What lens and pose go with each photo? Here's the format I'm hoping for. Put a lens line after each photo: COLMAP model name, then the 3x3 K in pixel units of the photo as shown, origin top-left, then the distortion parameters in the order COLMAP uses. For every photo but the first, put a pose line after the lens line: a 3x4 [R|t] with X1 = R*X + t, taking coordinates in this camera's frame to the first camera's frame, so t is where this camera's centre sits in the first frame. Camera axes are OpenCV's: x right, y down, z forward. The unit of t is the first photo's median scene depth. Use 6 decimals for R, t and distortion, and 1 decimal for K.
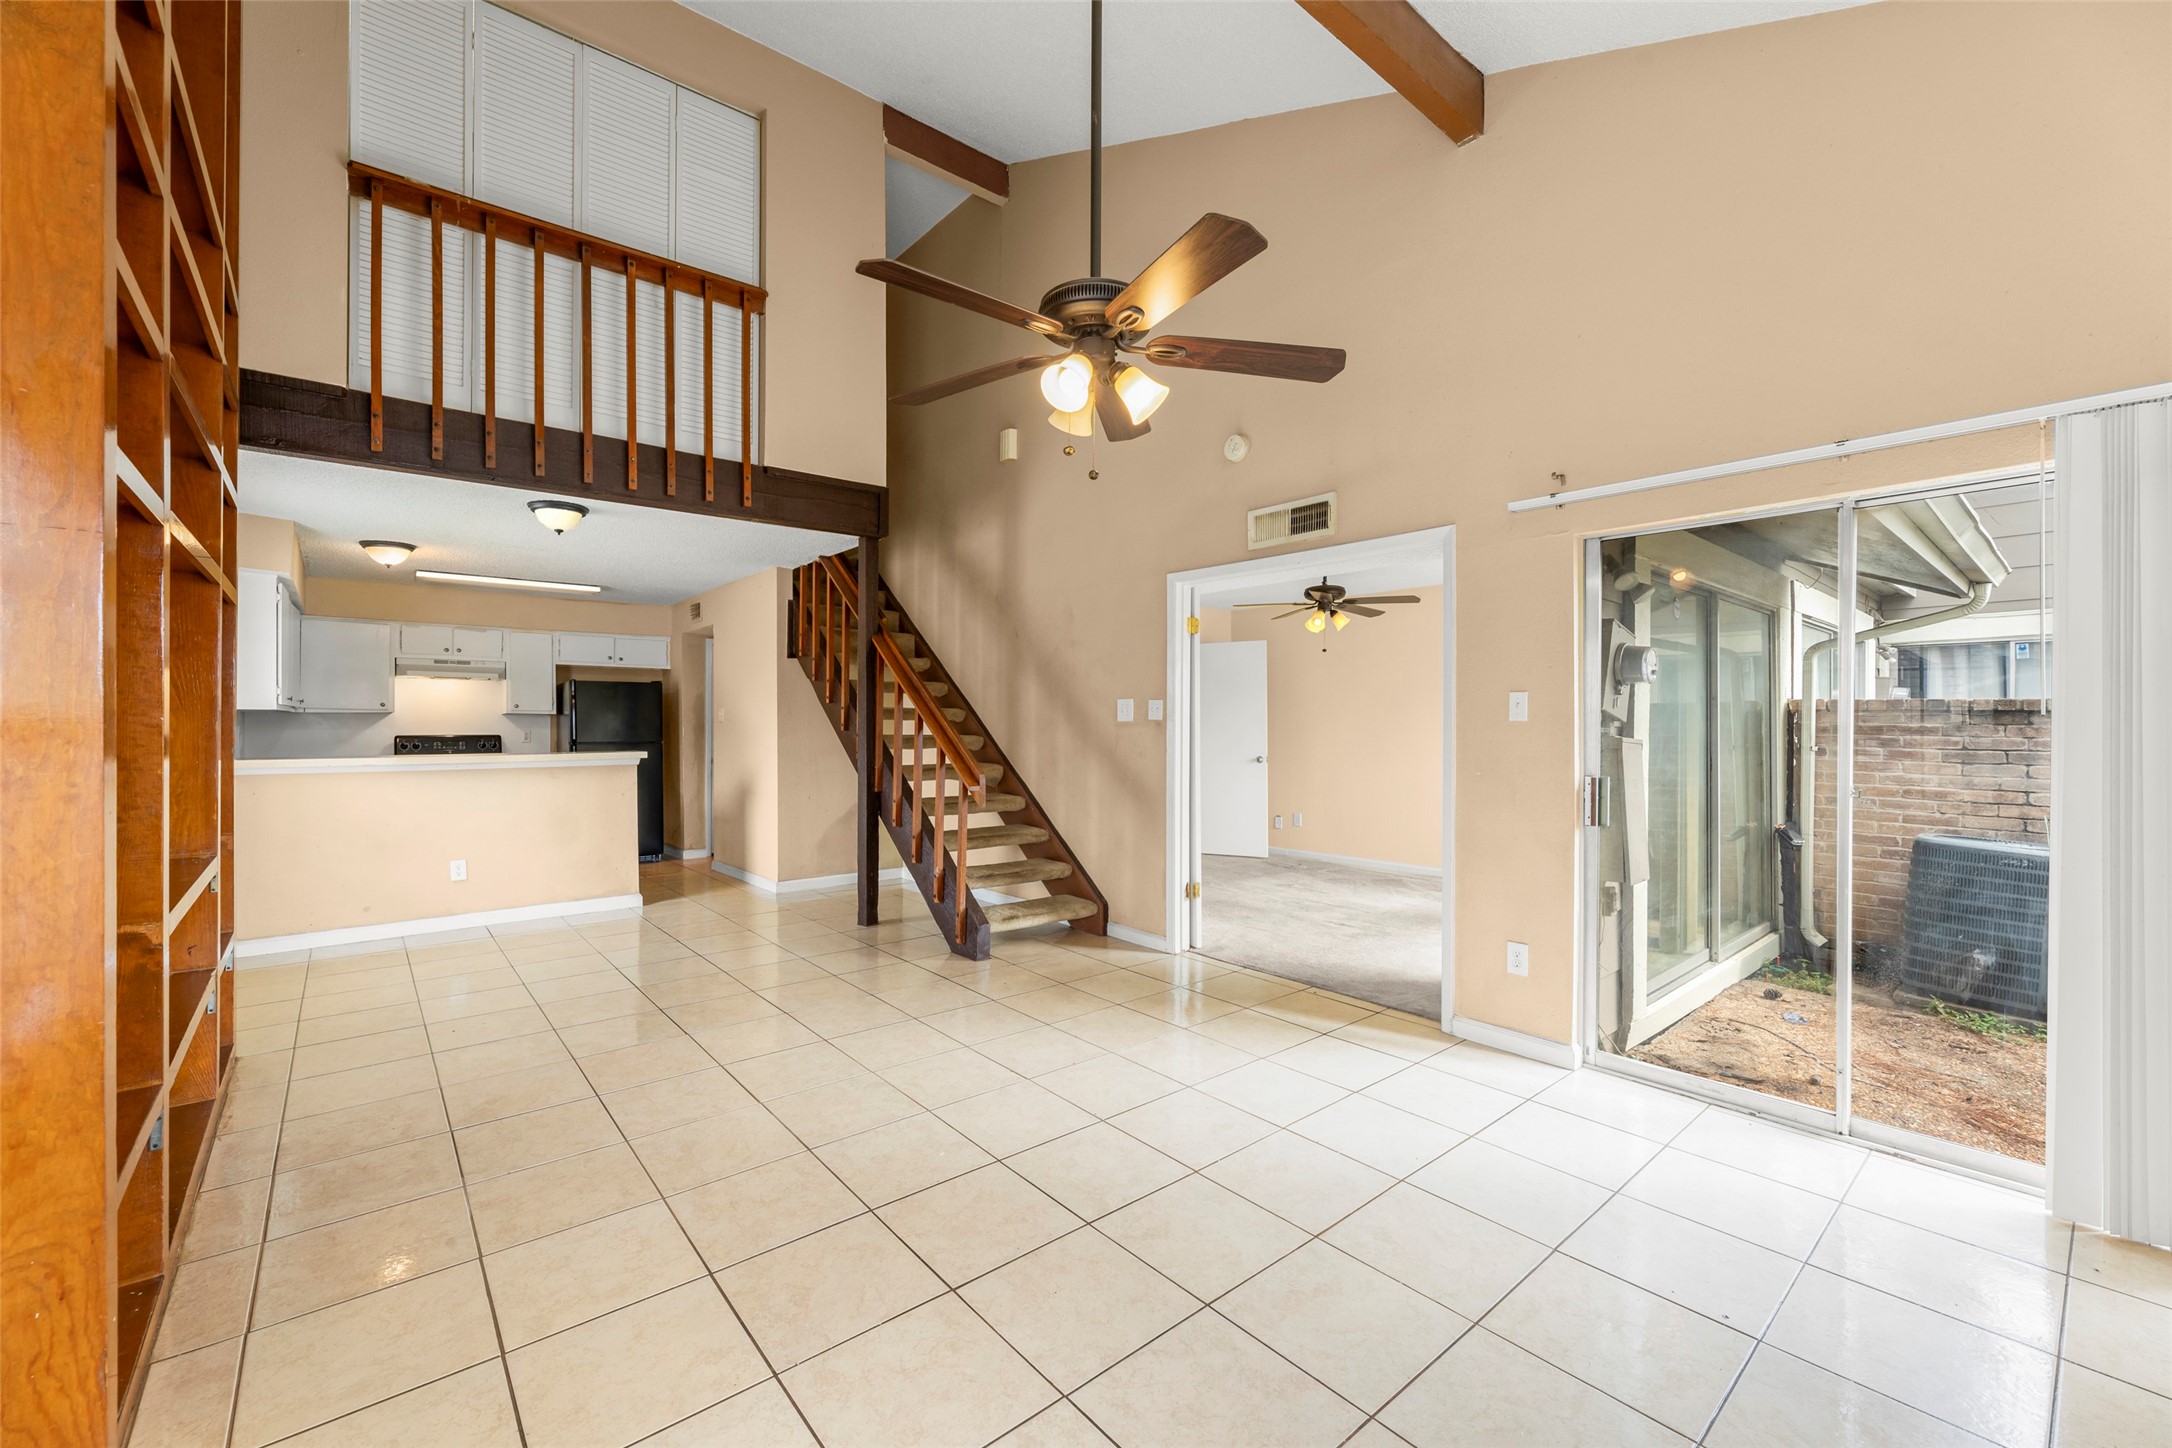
lens RADIAL K [[876.6, 0, 1078.1], [0, 876.6, 728.9], [0, 0, 1]] dist [0.001240, -0.000616]
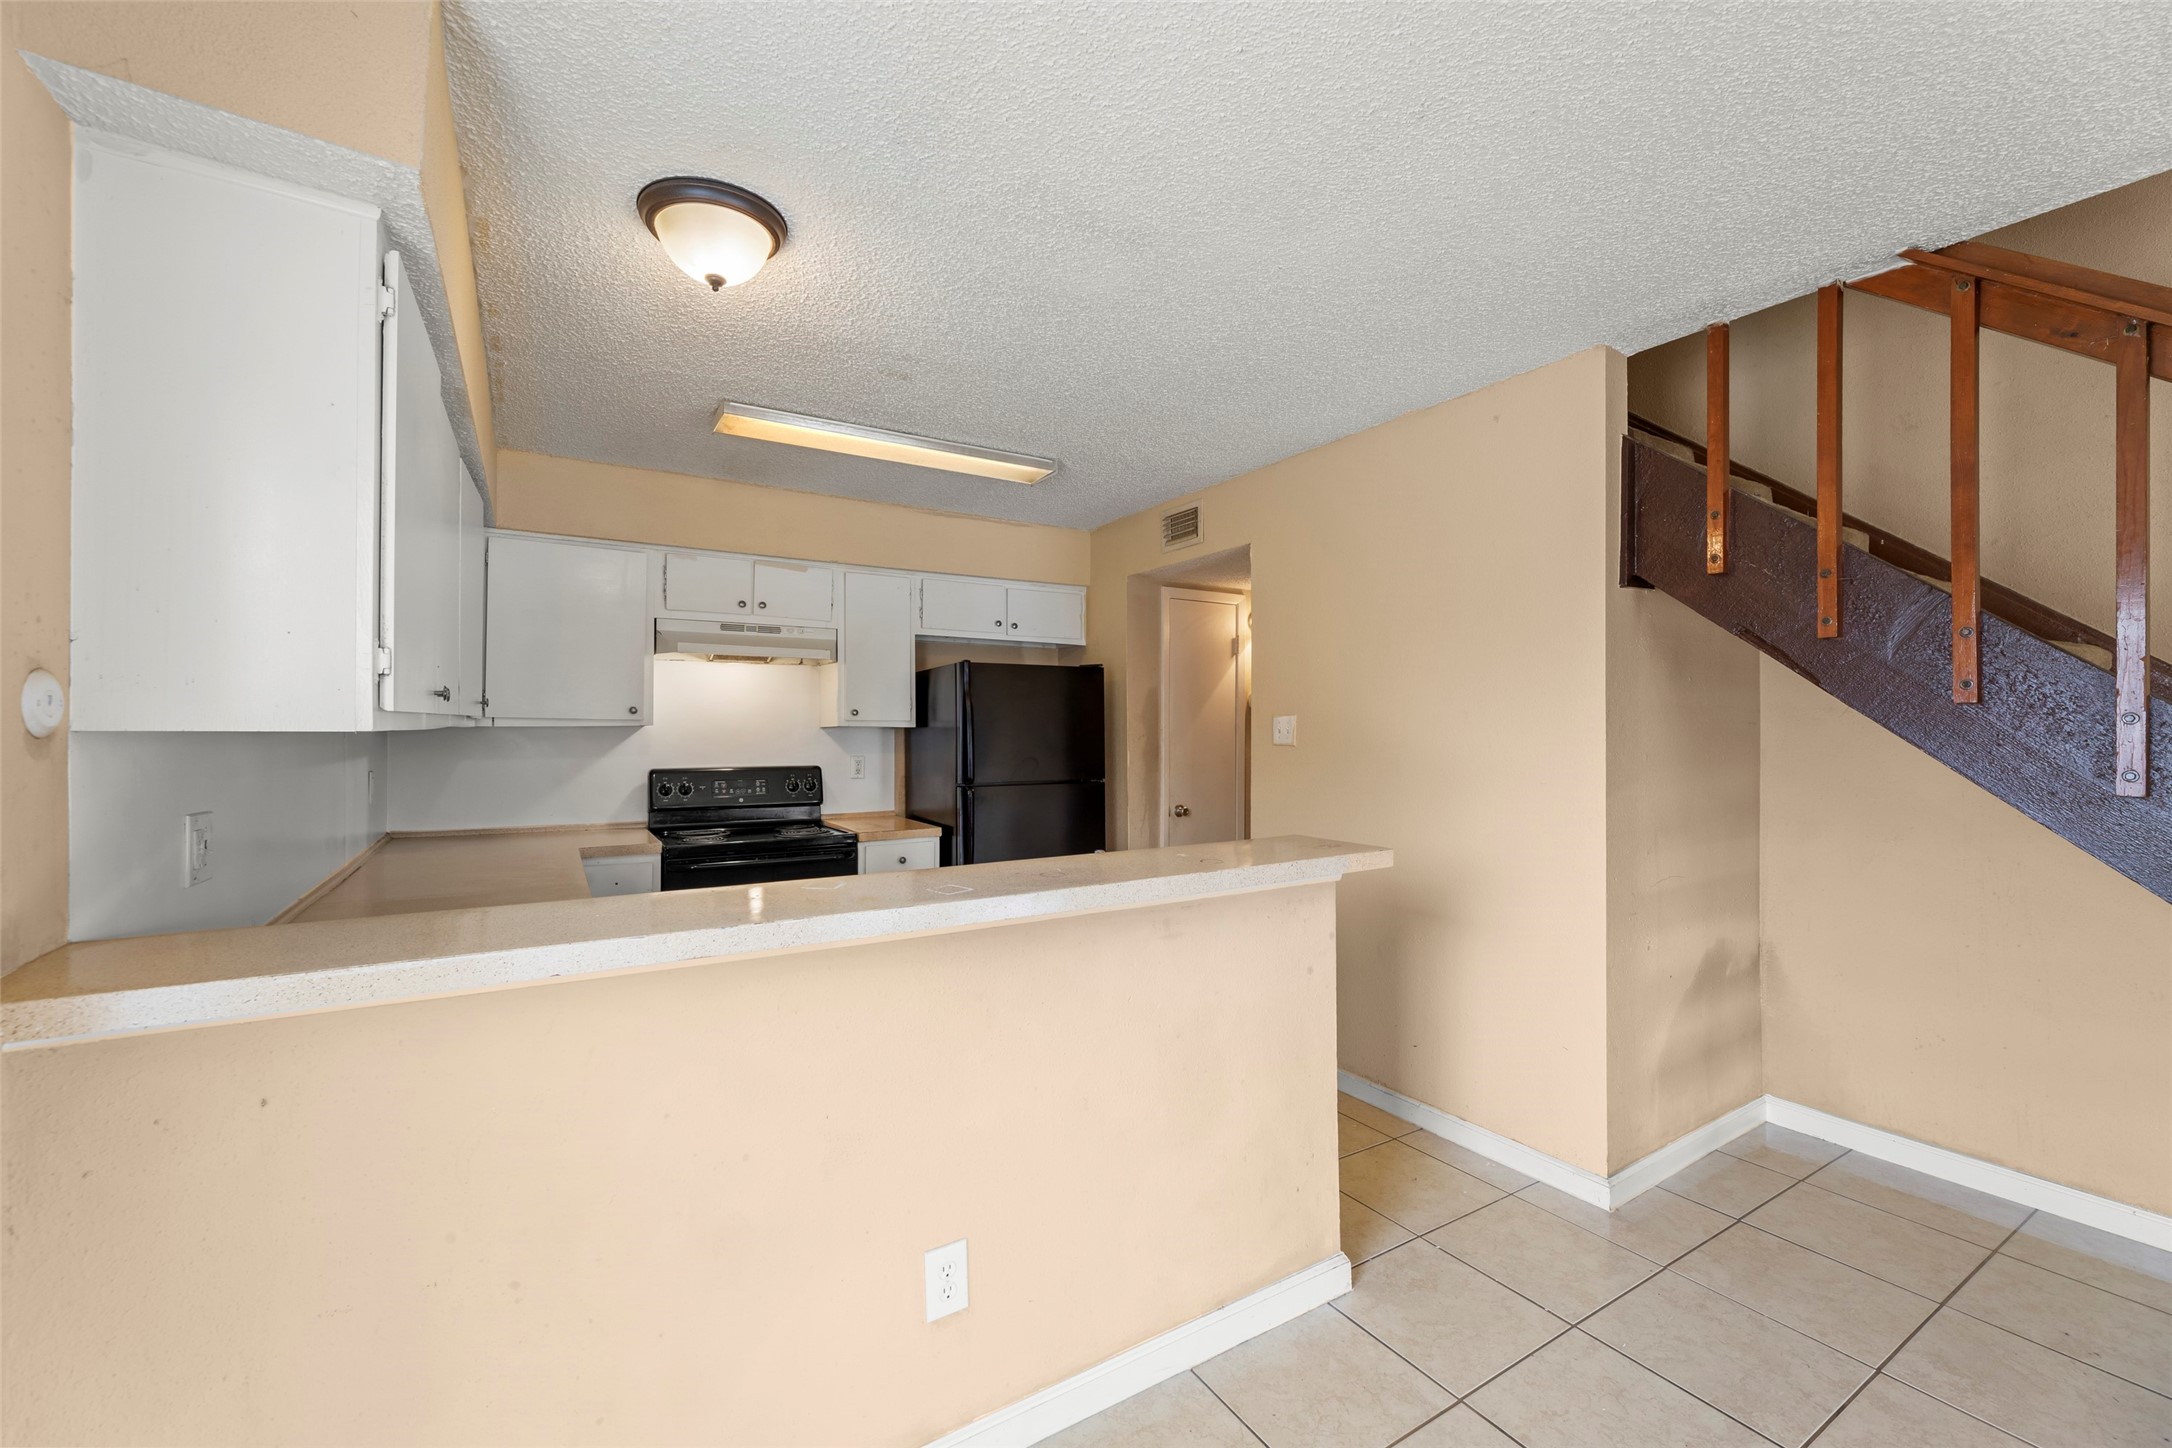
lens RADIAL K [[876.6, 0, 1067.6], [0, 876.6, 729.7], [0, 0, 1]] dist [0.001240, -0.000616]
pose [[0.987980, 0.001584, -0.154573, -0.643089], [-0.002308, 0.999987, -0.004501, -0.020651], [0.154564, 0.004804, 0.987971, 0.742628]]
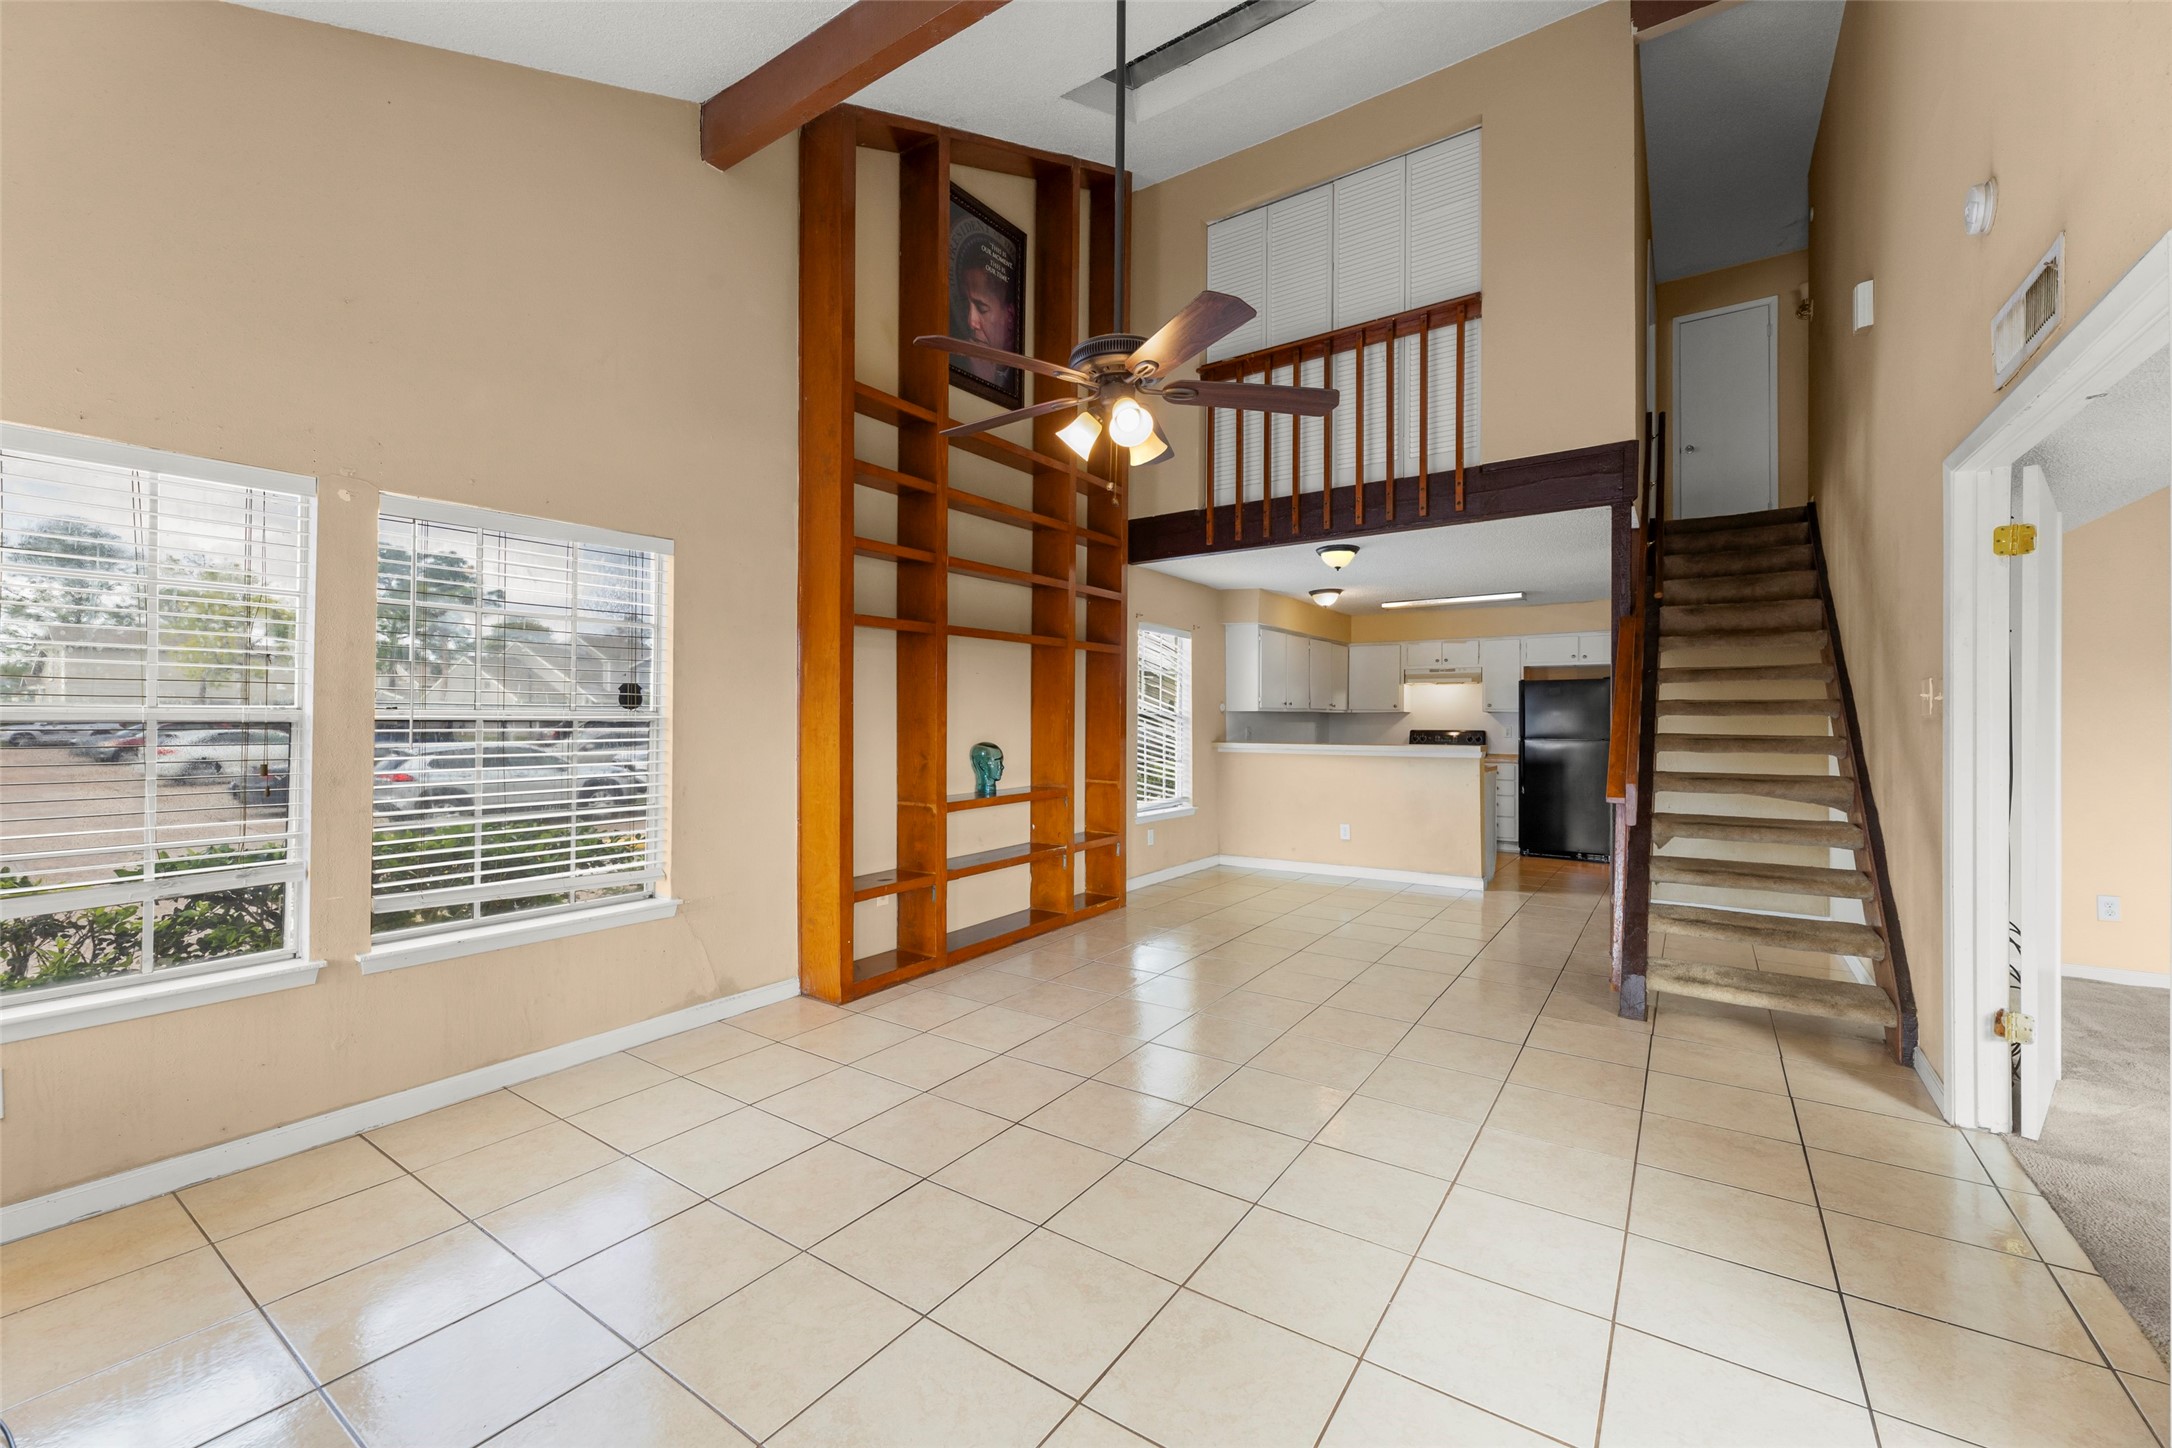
lens RADIAL K [[876.6, 0, 1082.9], [0, 876.6, 718.8], [0, 0, 1]] dist [0.001240, -0.000616]
pose [[0.263221, -0.001229, -0.964735, 0.478413], [-0.008170, 0.999960, -0.003503, -0.000400], [0.964701, 0.008804, 0.263200, 0.282127]]
